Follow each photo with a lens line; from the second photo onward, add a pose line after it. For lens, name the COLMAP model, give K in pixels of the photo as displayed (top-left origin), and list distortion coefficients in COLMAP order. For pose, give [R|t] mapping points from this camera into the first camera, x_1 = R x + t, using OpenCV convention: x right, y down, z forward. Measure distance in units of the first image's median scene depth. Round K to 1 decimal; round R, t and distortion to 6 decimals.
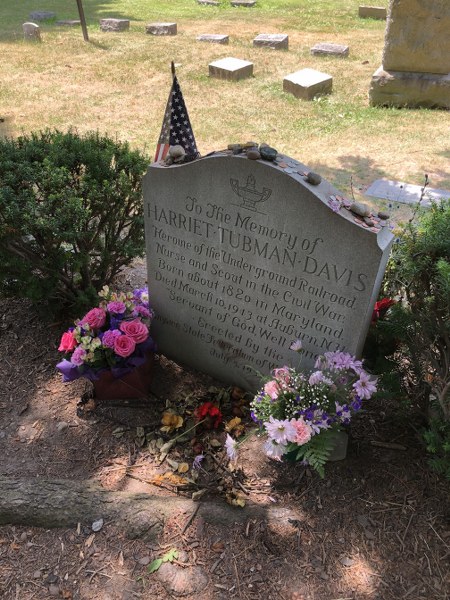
lens RADIAL K [[505.7, 0, 225.0], [0, 505.7, 300.0], [0, 0, 1]] dist [-0.008652, 0.003709]
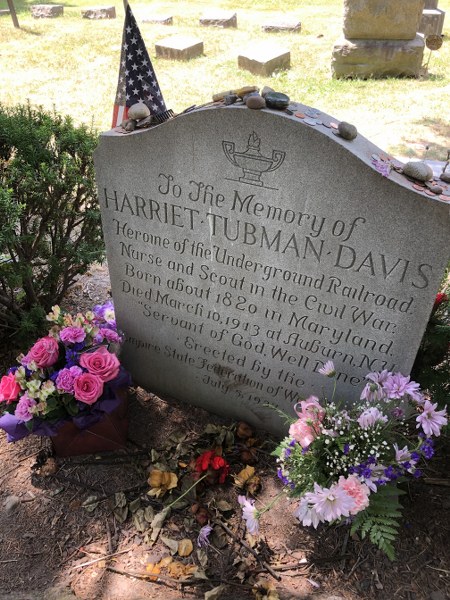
lens RADIAL K [[505.7, 0, 225.0], [0, 505.7, 300.0], [0, 0, 1]] dist [-0.008652, 0.003709]
pose [[0.993617, -0.084332, 0.074923, -0.047126], [0.083412, 0.996397, 0.015338, -0.028478], [-0.075947, -0.008990, 0.997071, 0.258734]]
